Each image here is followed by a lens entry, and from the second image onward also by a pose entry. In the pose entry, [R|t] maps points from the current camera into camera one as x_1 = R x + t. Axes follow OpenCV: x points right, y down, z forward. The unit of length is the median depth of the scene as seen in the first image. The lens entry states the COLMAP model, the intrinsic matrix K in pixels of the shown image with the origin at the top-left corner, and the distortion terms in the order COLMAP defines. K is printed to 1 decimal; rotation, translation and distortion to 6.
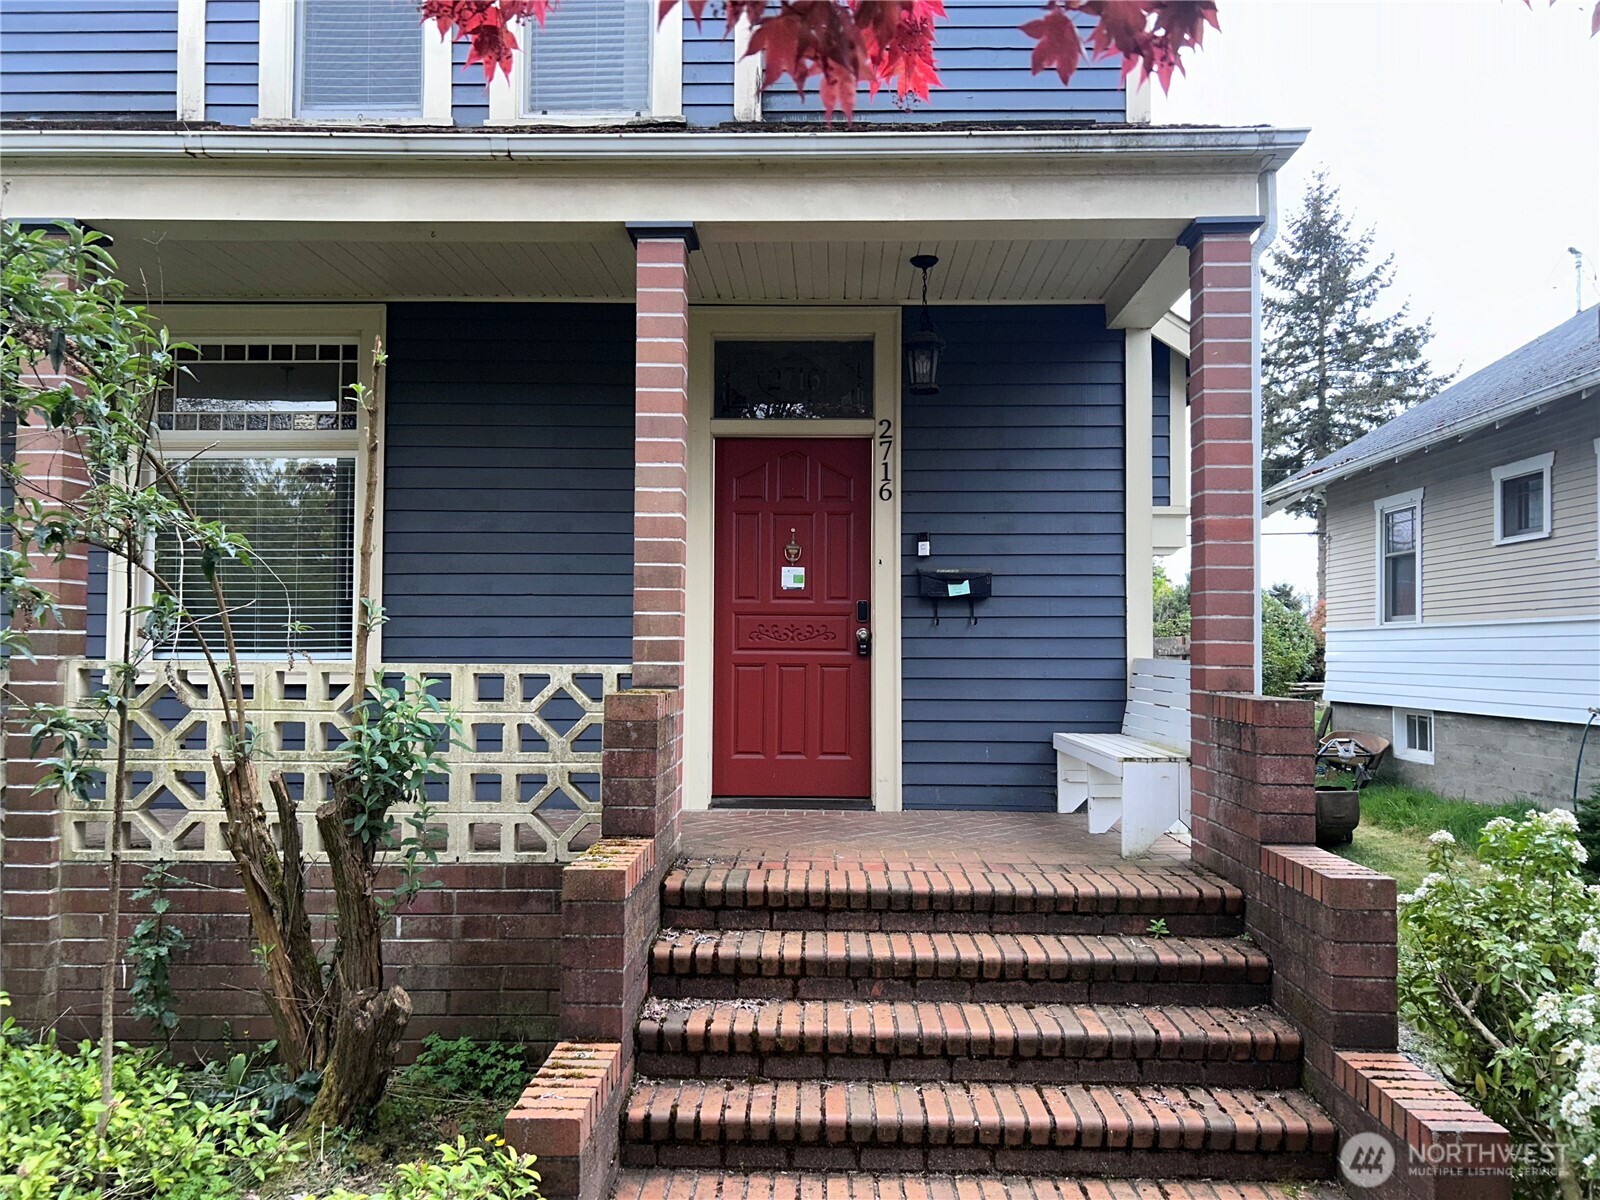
lens RADIAL K [[1228.2, 0, 802.7], [0, 1228.2, 601.8], [0, 0, 1]] dist [0.008516, 0.001134]
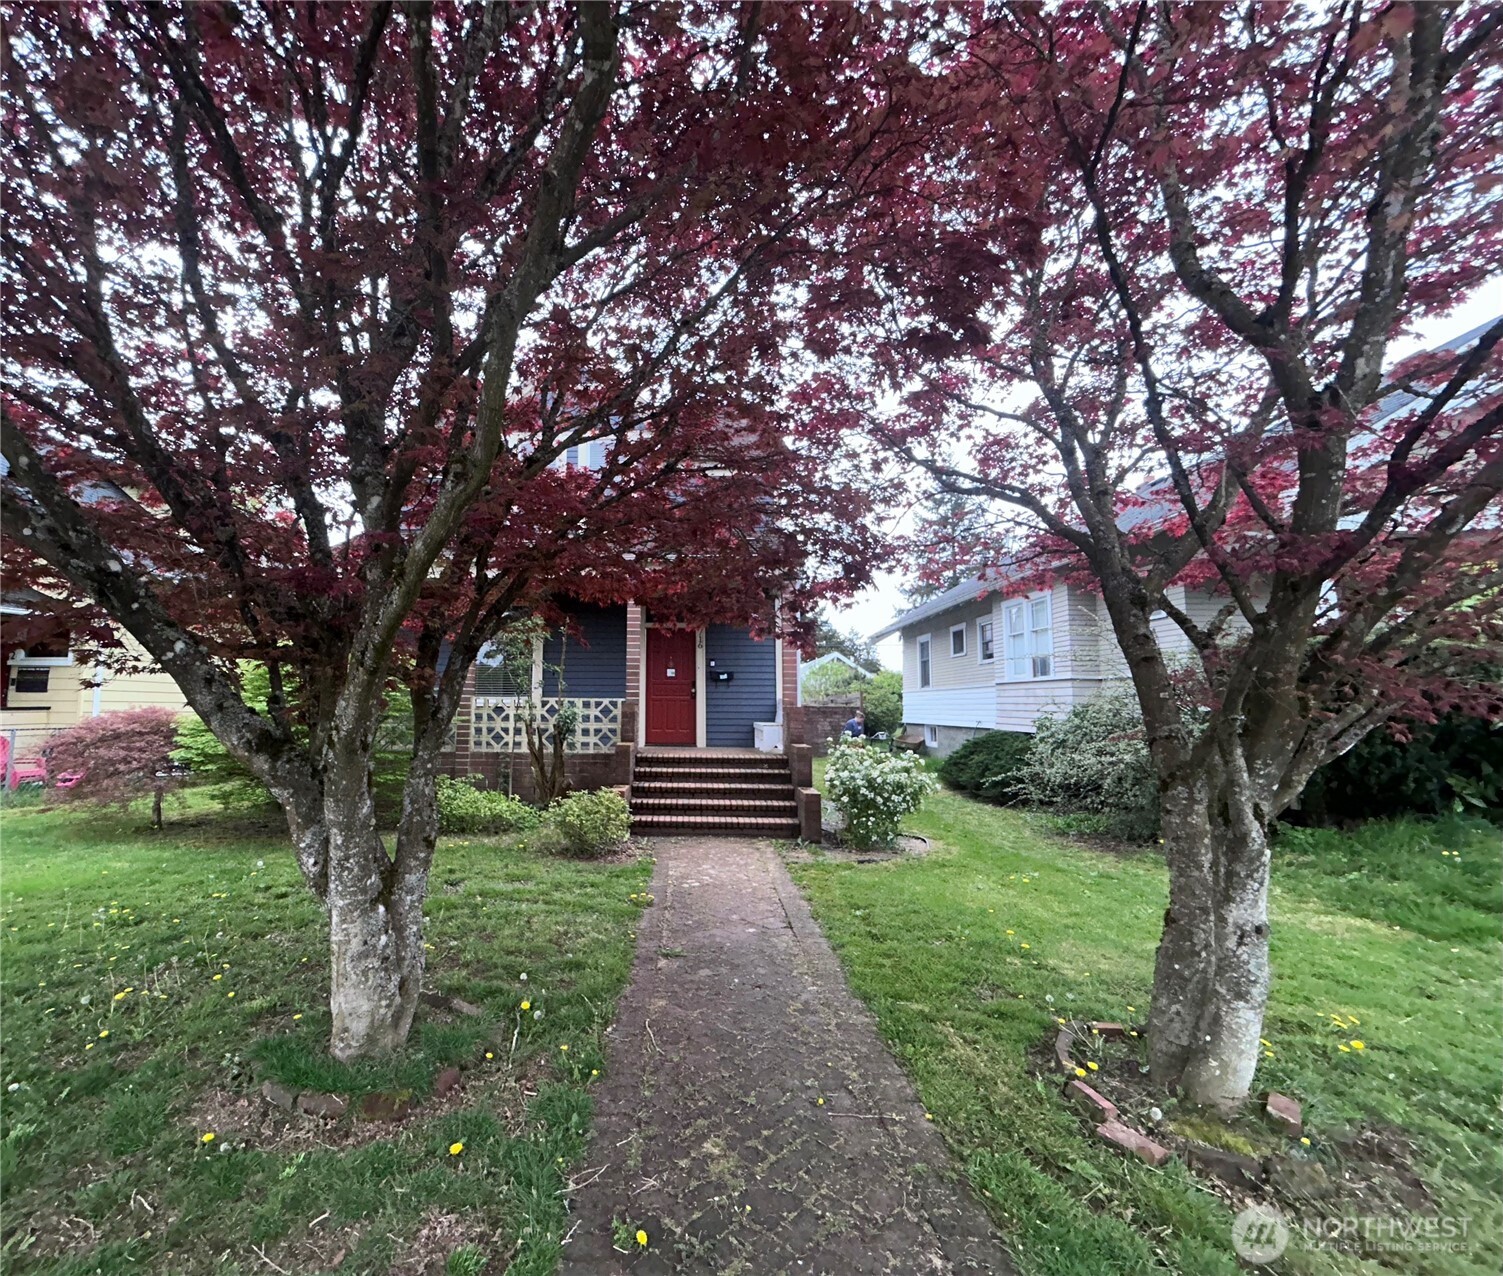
lens RADIAL K [[753.2, 0, 745.1], [0, 753.2, 643.1], [0, 0, 1]] dist [-0.002570, 0.000047]
pose [[0.996000, 0.005145, 0.089202, 0.011823], [-0.001062, 0.998952, -0.045753, -0.010670], [-0.089344, 0.045475, 0.994962, -1.250790]]
